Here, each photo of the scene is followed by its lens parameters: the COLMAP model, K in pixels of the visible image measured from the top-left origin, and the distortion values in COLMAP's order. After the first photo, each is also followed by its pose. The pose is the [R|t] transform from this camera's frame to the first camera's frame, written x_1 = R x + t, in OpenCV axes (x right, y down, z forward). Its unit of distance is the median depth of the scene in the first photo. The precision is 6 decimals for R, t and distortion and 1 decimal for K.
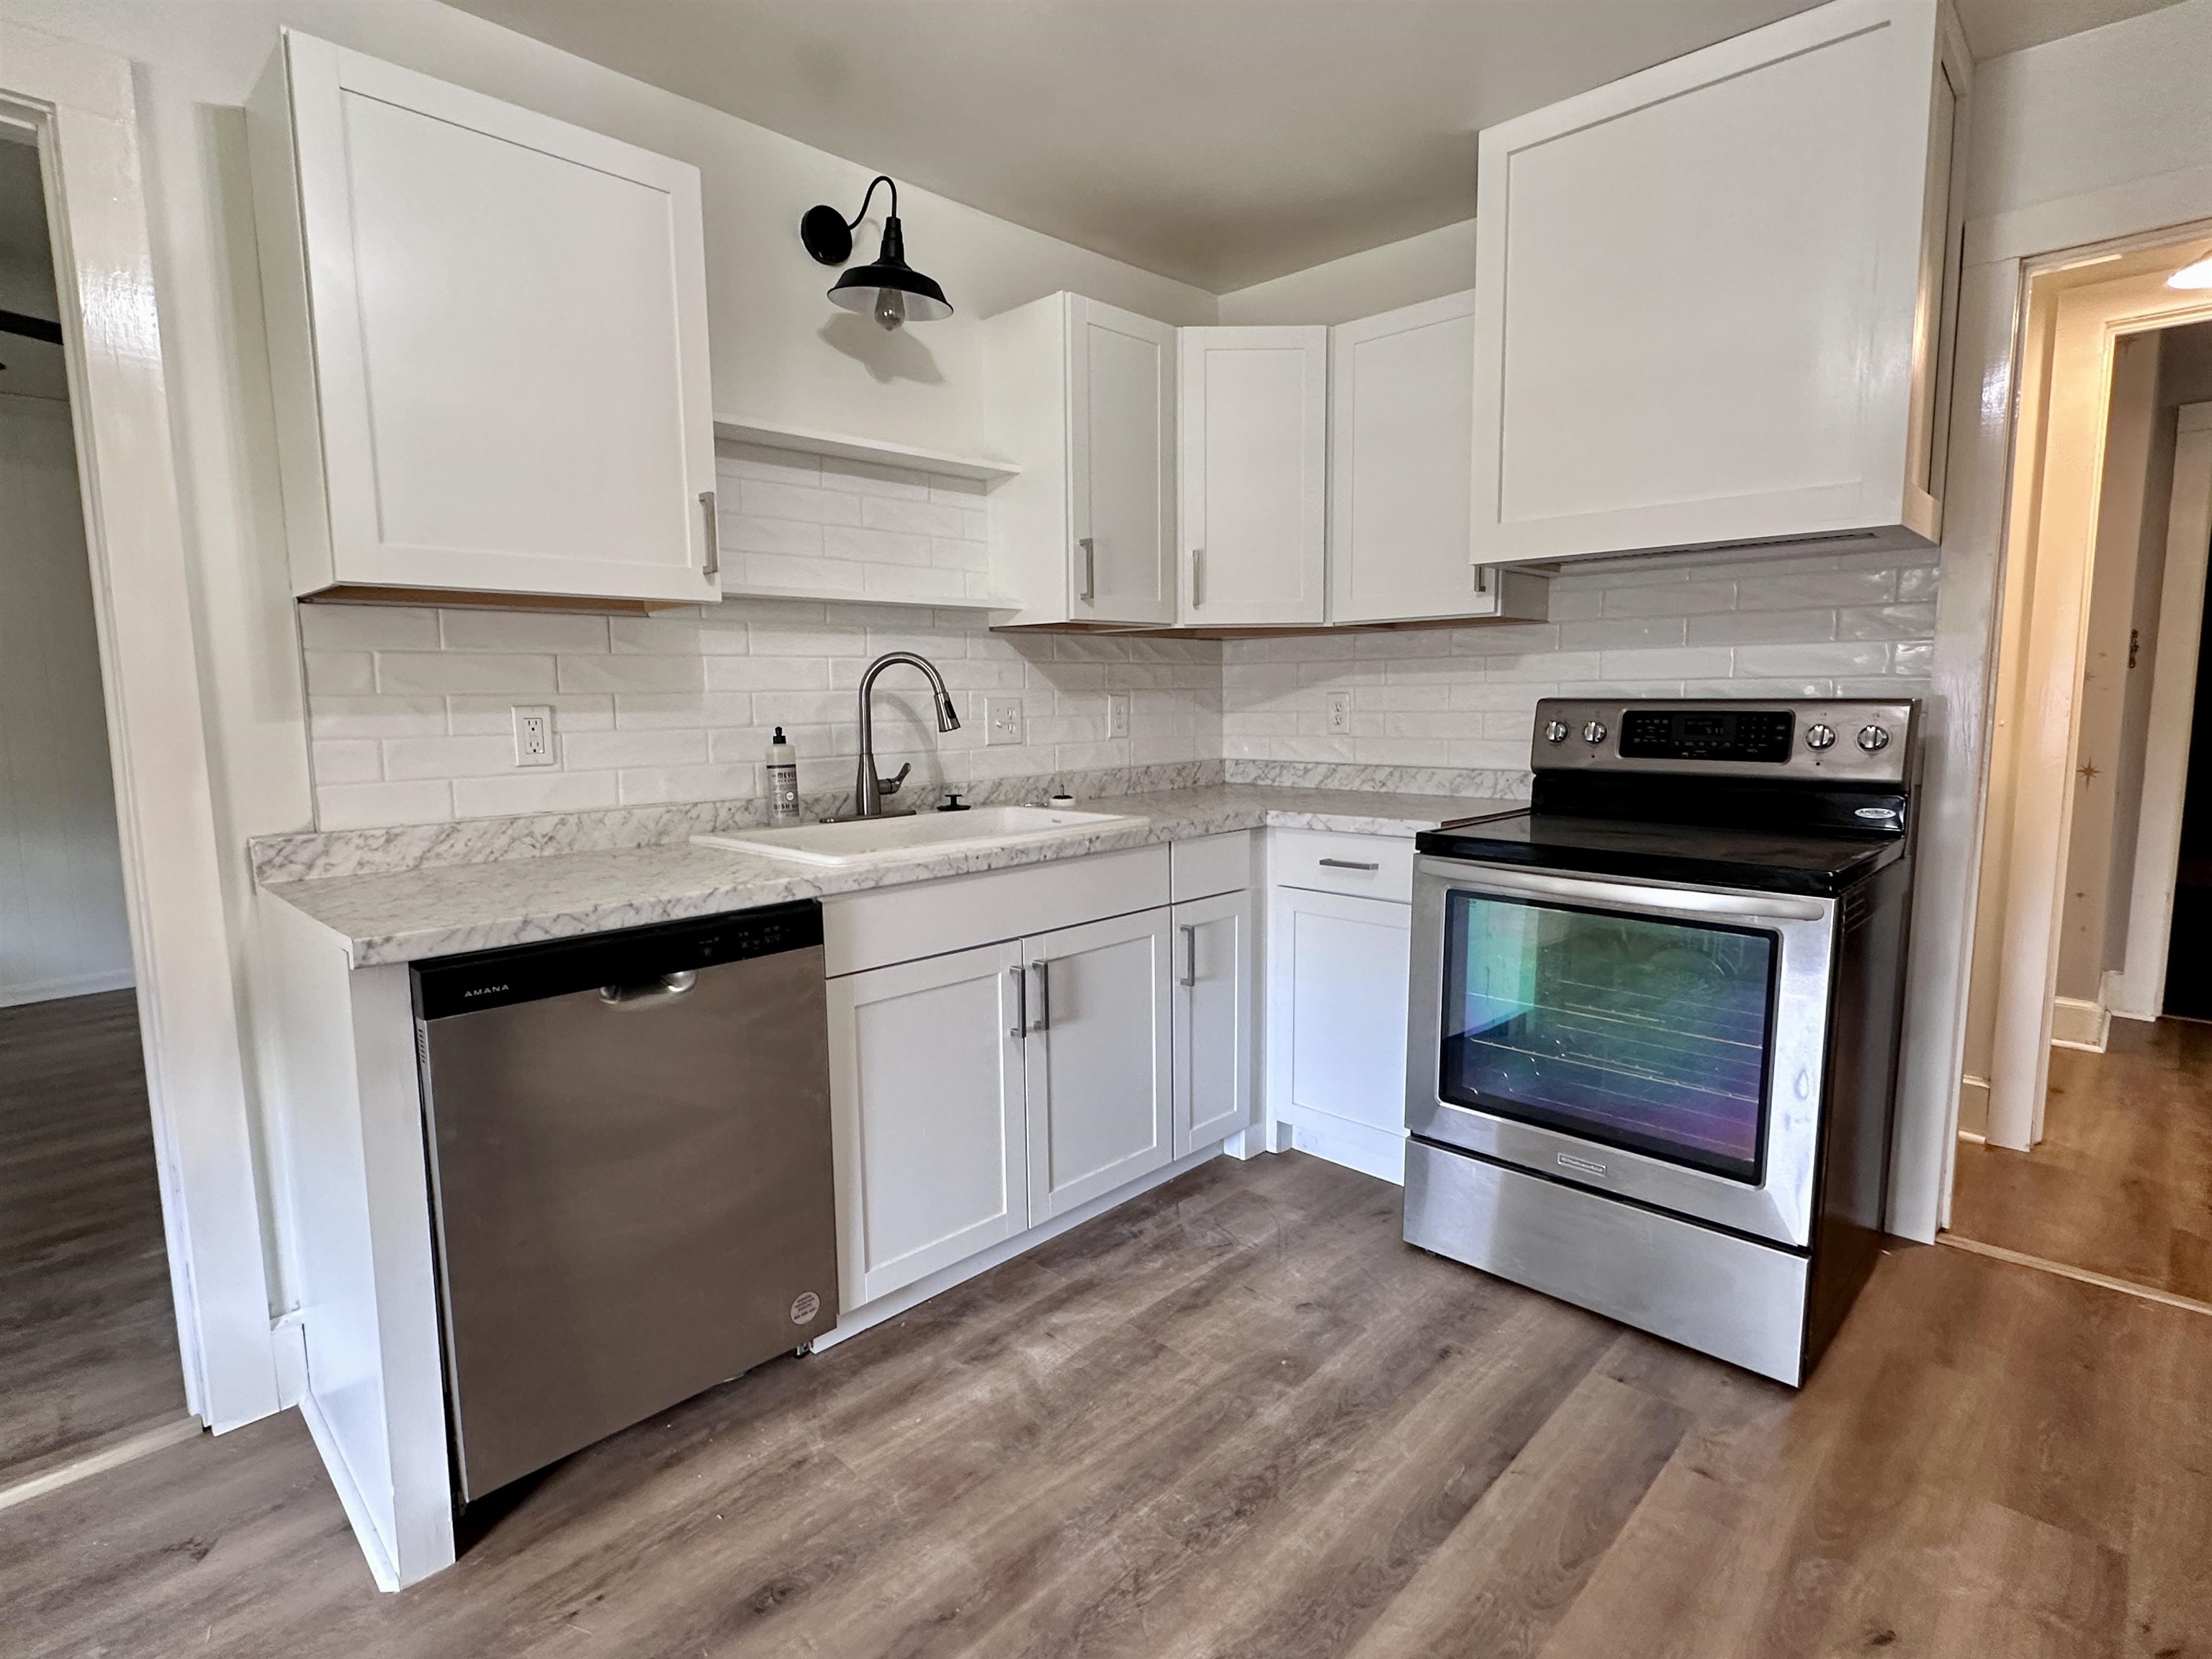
lens RADIAL K [[1118.5, 0, 1104.1], [0, 1118.5, 831.4], [0, 0, 1]] dist [-0.002065, 0.000158]
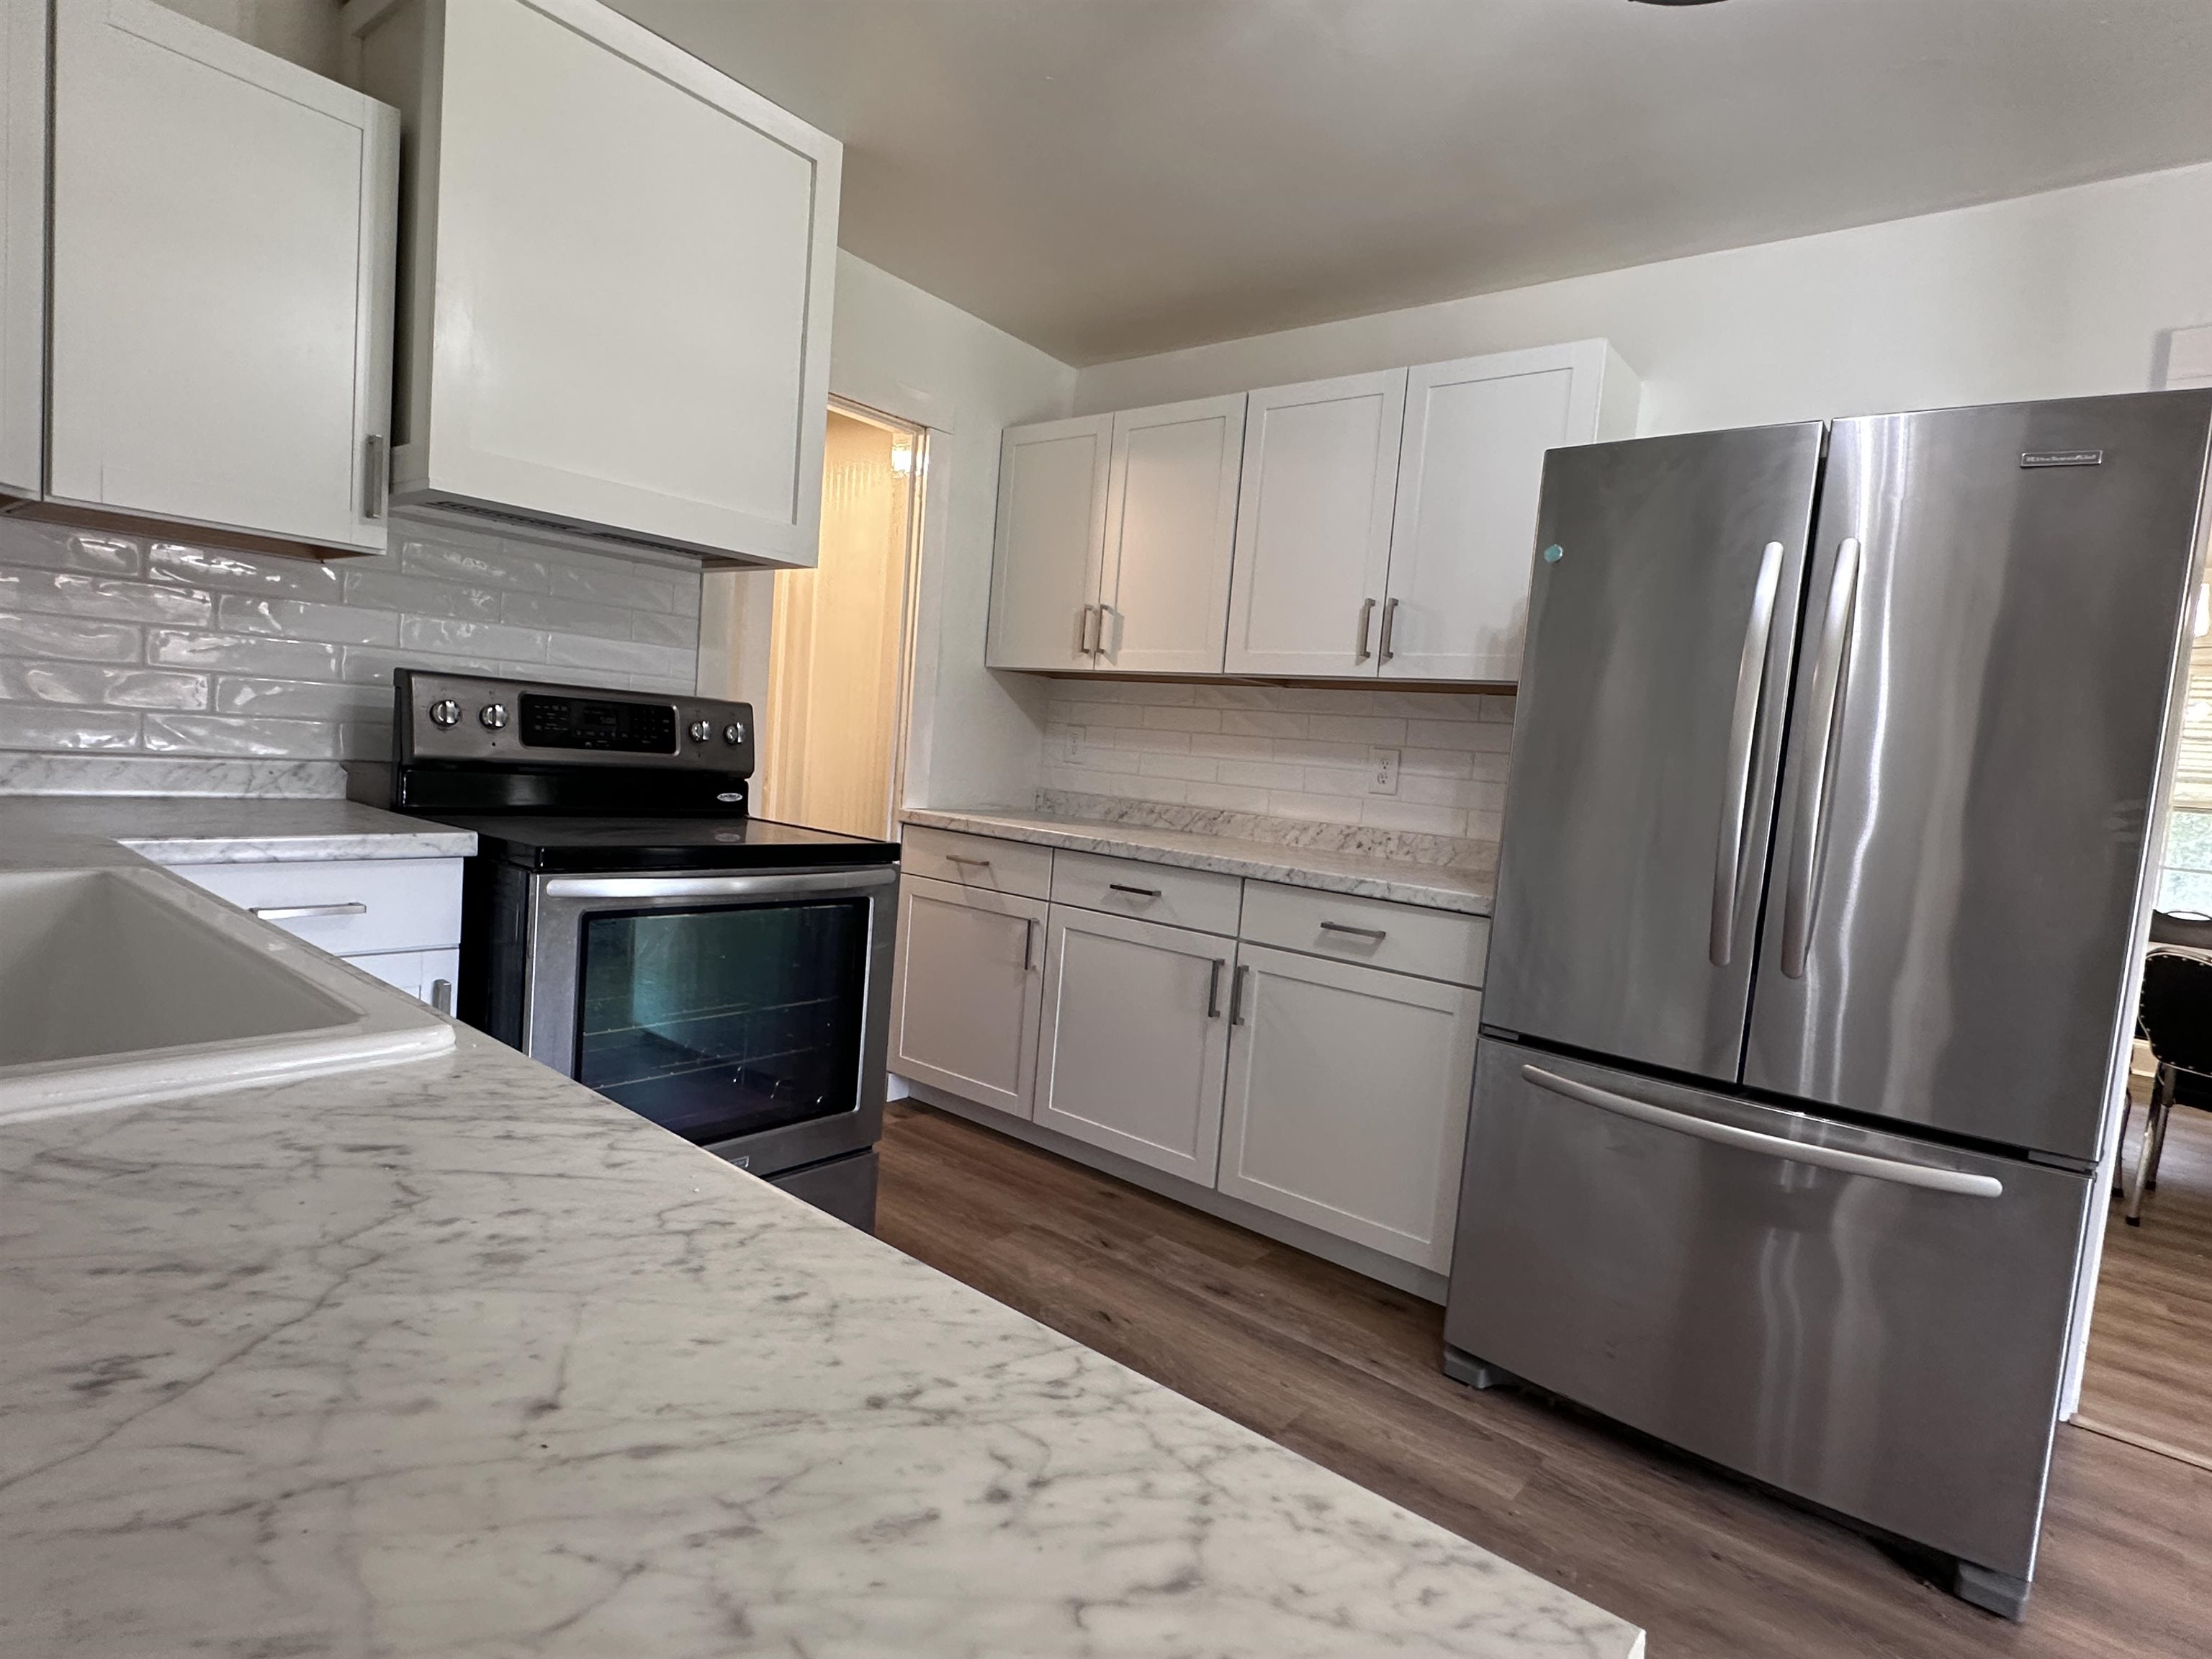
lens RADIAL K [[1146.1, 0, 1113.4], [0, 1146.1, 833.6], [0, 0, 1]] dist [-0.001378, -0.000573]
pose [[-0.092189, -0.072291, 0.993114, -0.527216], [0.040552, 0.996261, 0.076284, -0.051238], [-0.994915, 0.047305, -0.088913, 0.668661]]
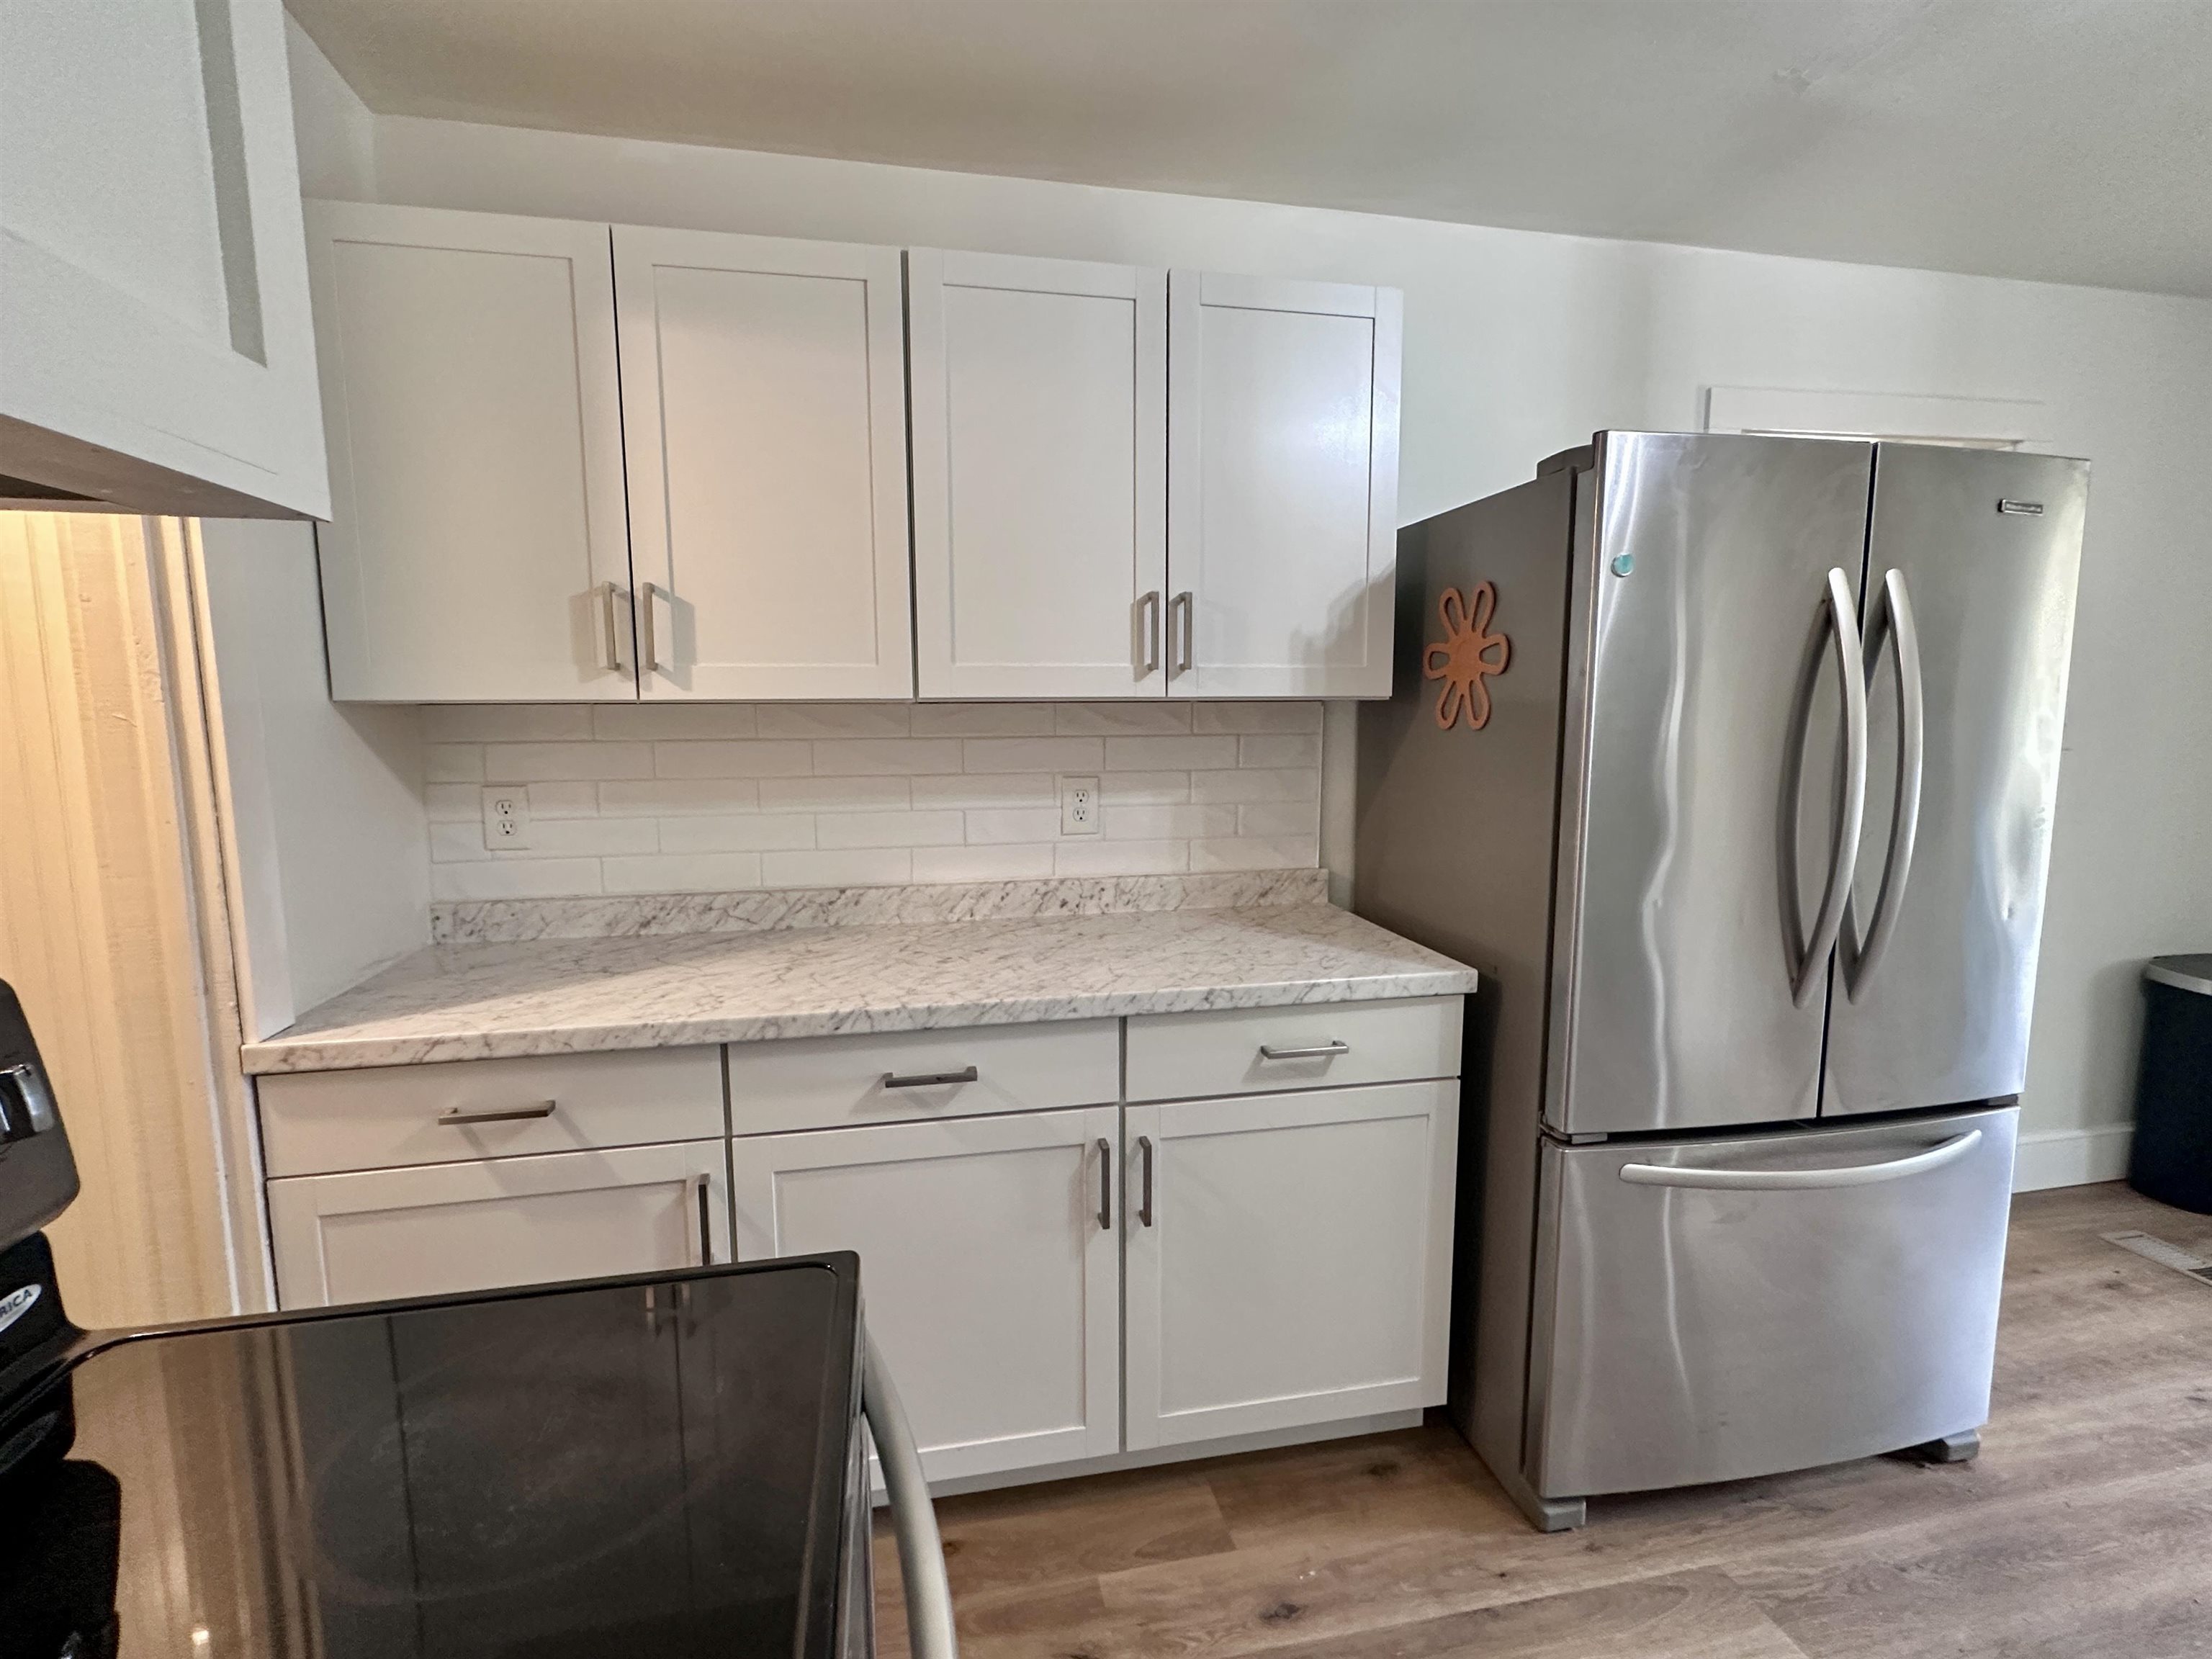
lens RADIAL K [[1027.6, 0, 1106.4], [0, 1027.6, 828.6], [0, 0, 1]] dist [0.000877, 0.000267]
pose [[-0.829578, -0.057063, 0.555468, 0.236262], [0.078942, 0.972788, 0.217833, -0.190901], [-0.552783, 0.224559, -0.802499, 0.977679]]
